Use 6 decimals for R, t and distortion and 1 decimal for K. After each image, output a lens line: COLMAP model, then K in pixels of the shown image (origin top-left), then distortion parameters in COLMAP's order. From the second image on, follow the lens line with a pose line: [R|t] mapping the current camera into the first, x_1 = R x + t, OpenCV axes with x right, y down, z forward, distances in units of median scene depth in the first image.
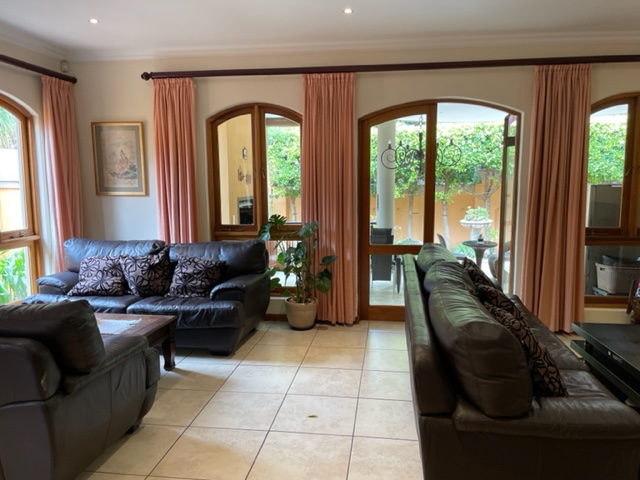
lens RADIAL K [[492.5, 0, 322.1], [0, 492.5, 241.6], [0, 0, 1]] dist [0.058007, -0.082279]
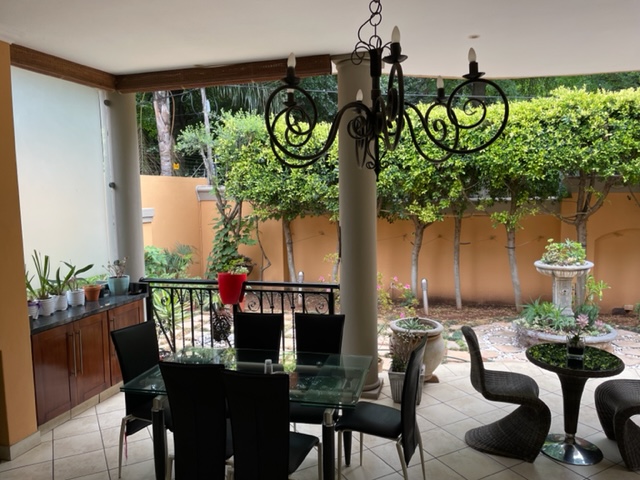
lens RADIAL K [[492.5, 0, 319.2], [0, 492.5, 242.1], [0, 0, 1]] dist [0.058007, -0.082279]
pose [[0.988217, 0.005070, -0.152974, 0.115987], [-0.008883, 0.999666, -0.024256, -0.049353], [0.152800, 0.025329, 0.987932, 0.373913]]
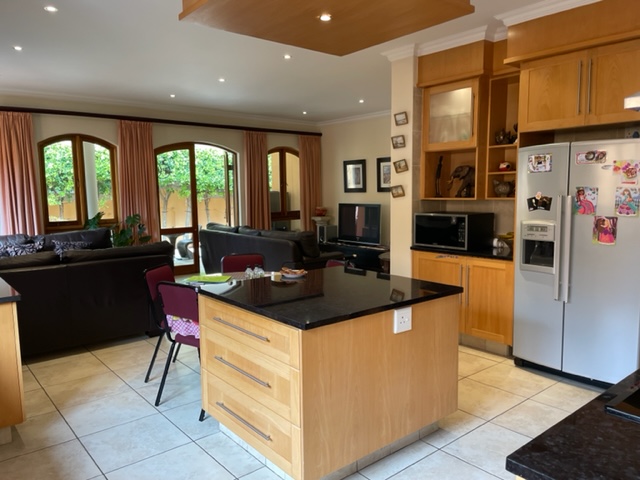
lens RADIAL K [[492.5, 0, 320.7], [0, 492.5, 239.9], [0, 0, 1]] dist [0.058007, -0.082279]
pose [[0.685719, -0.075082, 0.723984, -0.260449], [0.090613, 0.995733, 0.017440, 0.022977], [-0.722204, 0.053643, 0.689596, -0.174406]]
